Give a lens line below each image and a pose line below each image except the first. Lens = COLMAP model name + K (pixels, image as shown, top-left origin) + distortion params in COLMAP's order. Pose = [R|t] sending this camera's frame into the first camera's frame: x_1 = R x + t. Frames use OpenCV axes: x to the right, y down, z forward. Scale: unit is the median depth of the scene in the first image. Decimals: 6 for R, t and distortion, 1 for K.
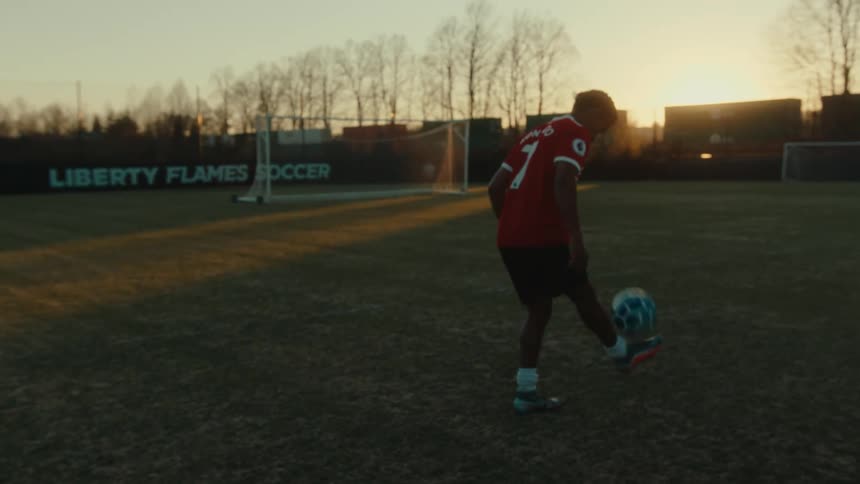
lens RADIAL K [[867.2, 0, 435.9], [0, 867.2, 235.0], [0, 0, 1]] dist [0.005262, 0.000000]
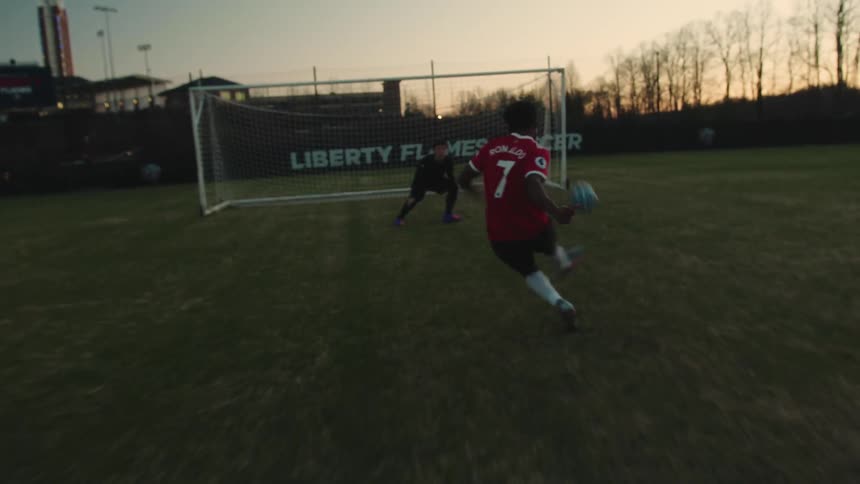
lens RADIAL K [[698.9, 0, 434.2], [0, 698.9, 244.9], [0, 0, 1]] dist [-0.056189, 0.040262]
pose [[0.876956, 0.031480, -0.479539, 0.016296], [0.008639, 0.996658, 0.081227, -0.004458], [0.480493, -0.075375, 0.873753, 0.048367]]
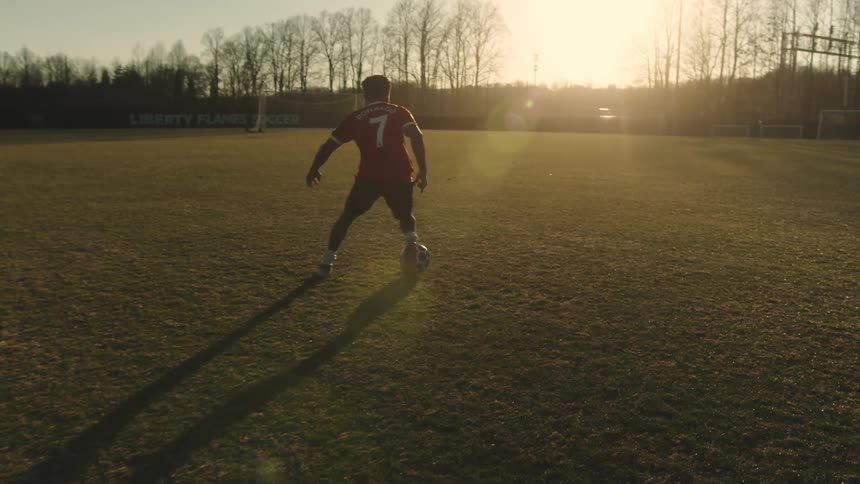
lens RADIAL K [[757.3, 0, 416.7], [0, 757.3, 229.9], [0, 0, 1]] dist [-0.031476, 0.073065]
pose [[0.999390, 0.023424, 0.025892, 0.009299], [-0.025042, 0.997635, 0.064008, 0.005493], [-0.024331, -0.064617, 0.997613, -0.064189]]
